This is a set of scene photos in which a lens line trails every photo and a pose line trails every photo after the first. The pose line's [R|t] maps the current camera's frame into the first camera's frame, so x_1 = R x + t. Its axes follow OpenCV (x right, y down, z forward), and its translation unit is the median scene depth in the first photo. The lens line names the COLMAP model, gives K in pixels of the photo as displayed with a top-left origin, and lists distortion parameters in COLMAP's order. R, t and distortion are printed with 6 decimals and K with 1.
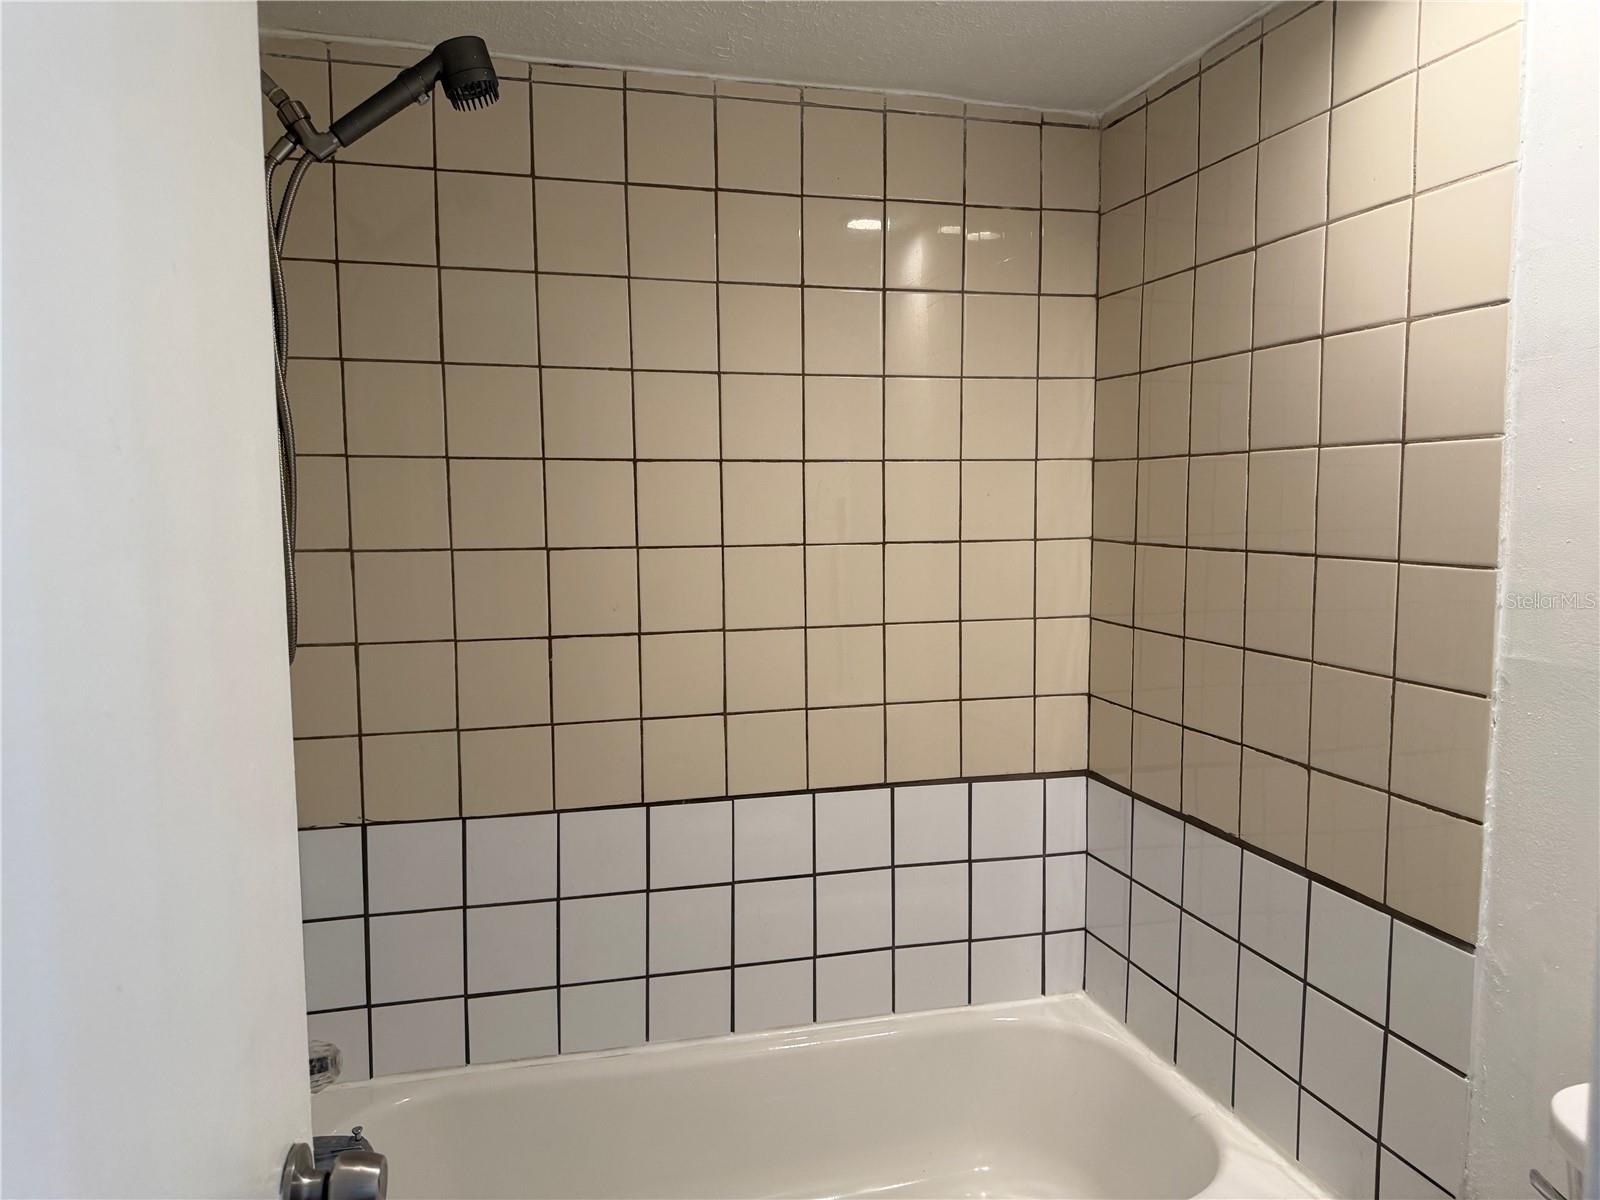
lens RADIAL K [[1125.9, 0, 800.0], [0, 1125.9, 600.0], [0, 0, 1]] dist [0.149130, -0.272312]
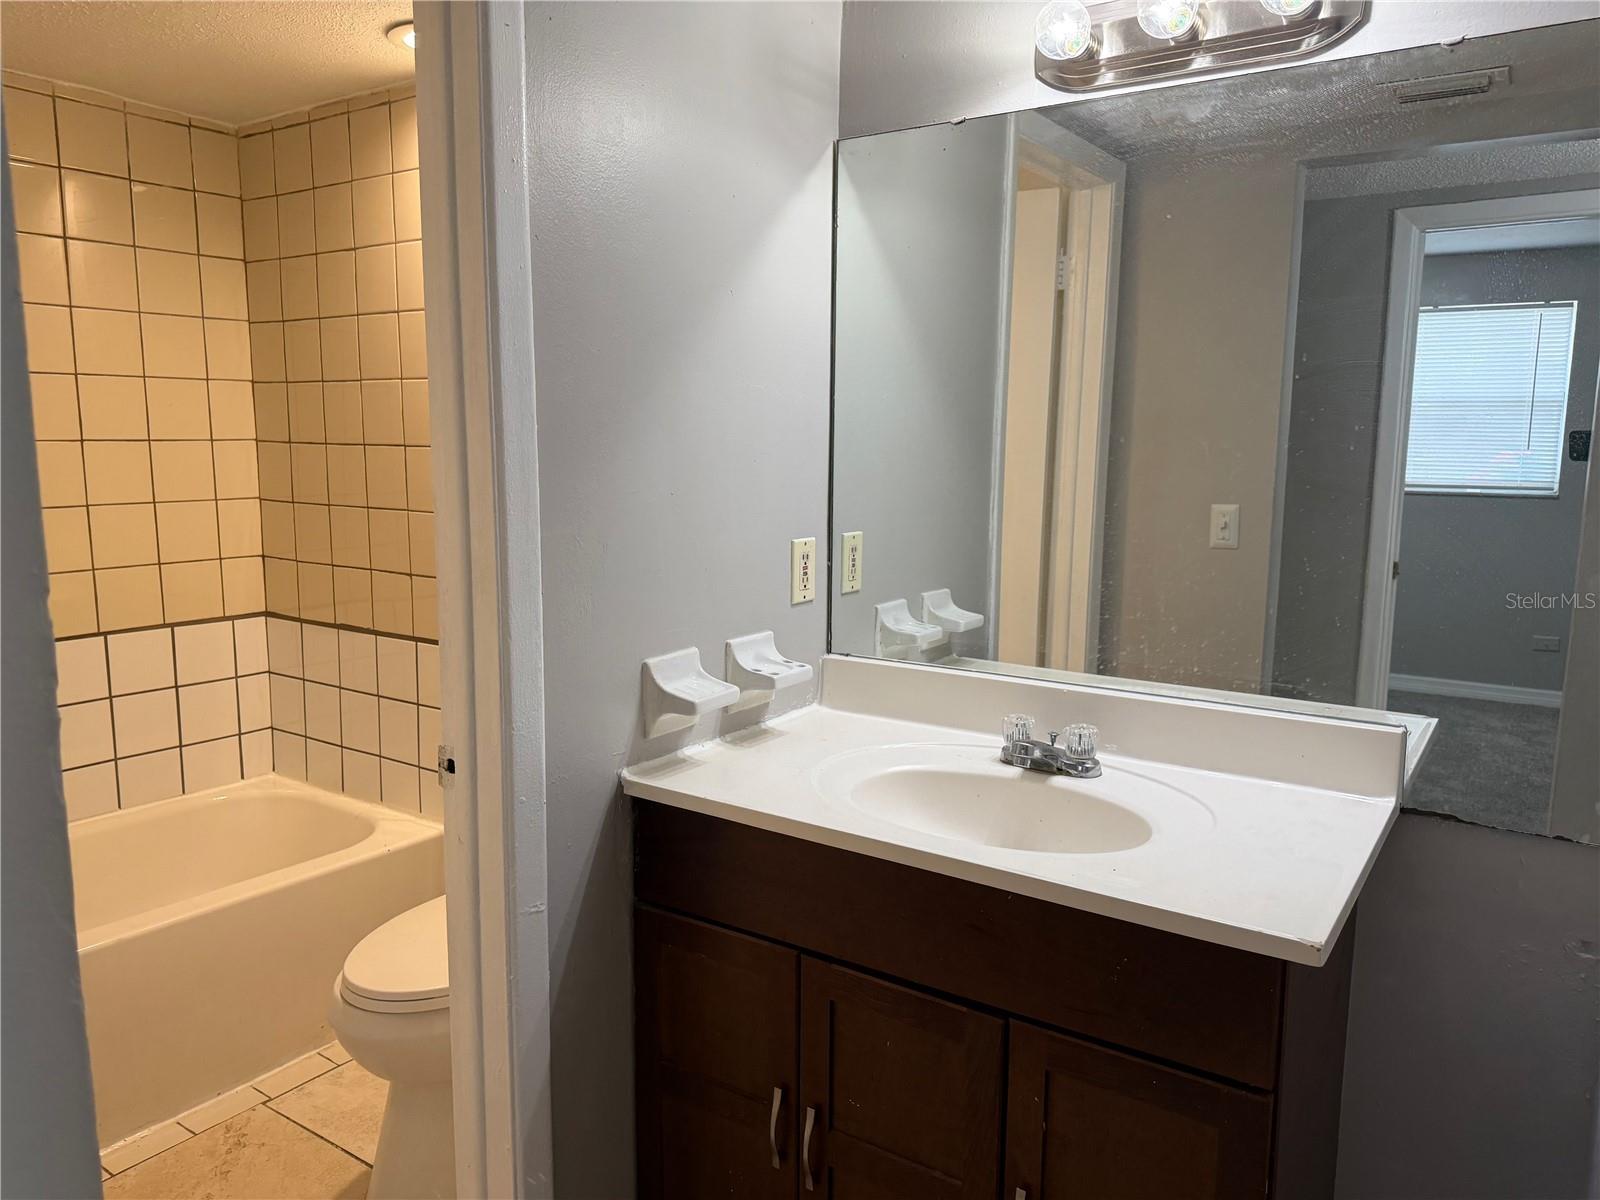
lens RADIAL K [[1117.3, 0, 800.0], [0, 1117.3, 600.0], [0, 0, 1]] dist [-0.000887, -0.005149]
pose [[0.755257, -0.082409, 0.650228, -0.138626], [0.043570, 0.996182, 0.075647, 0.064630], [-0.653979, -0.028803, 0.755964, -0.448391]]
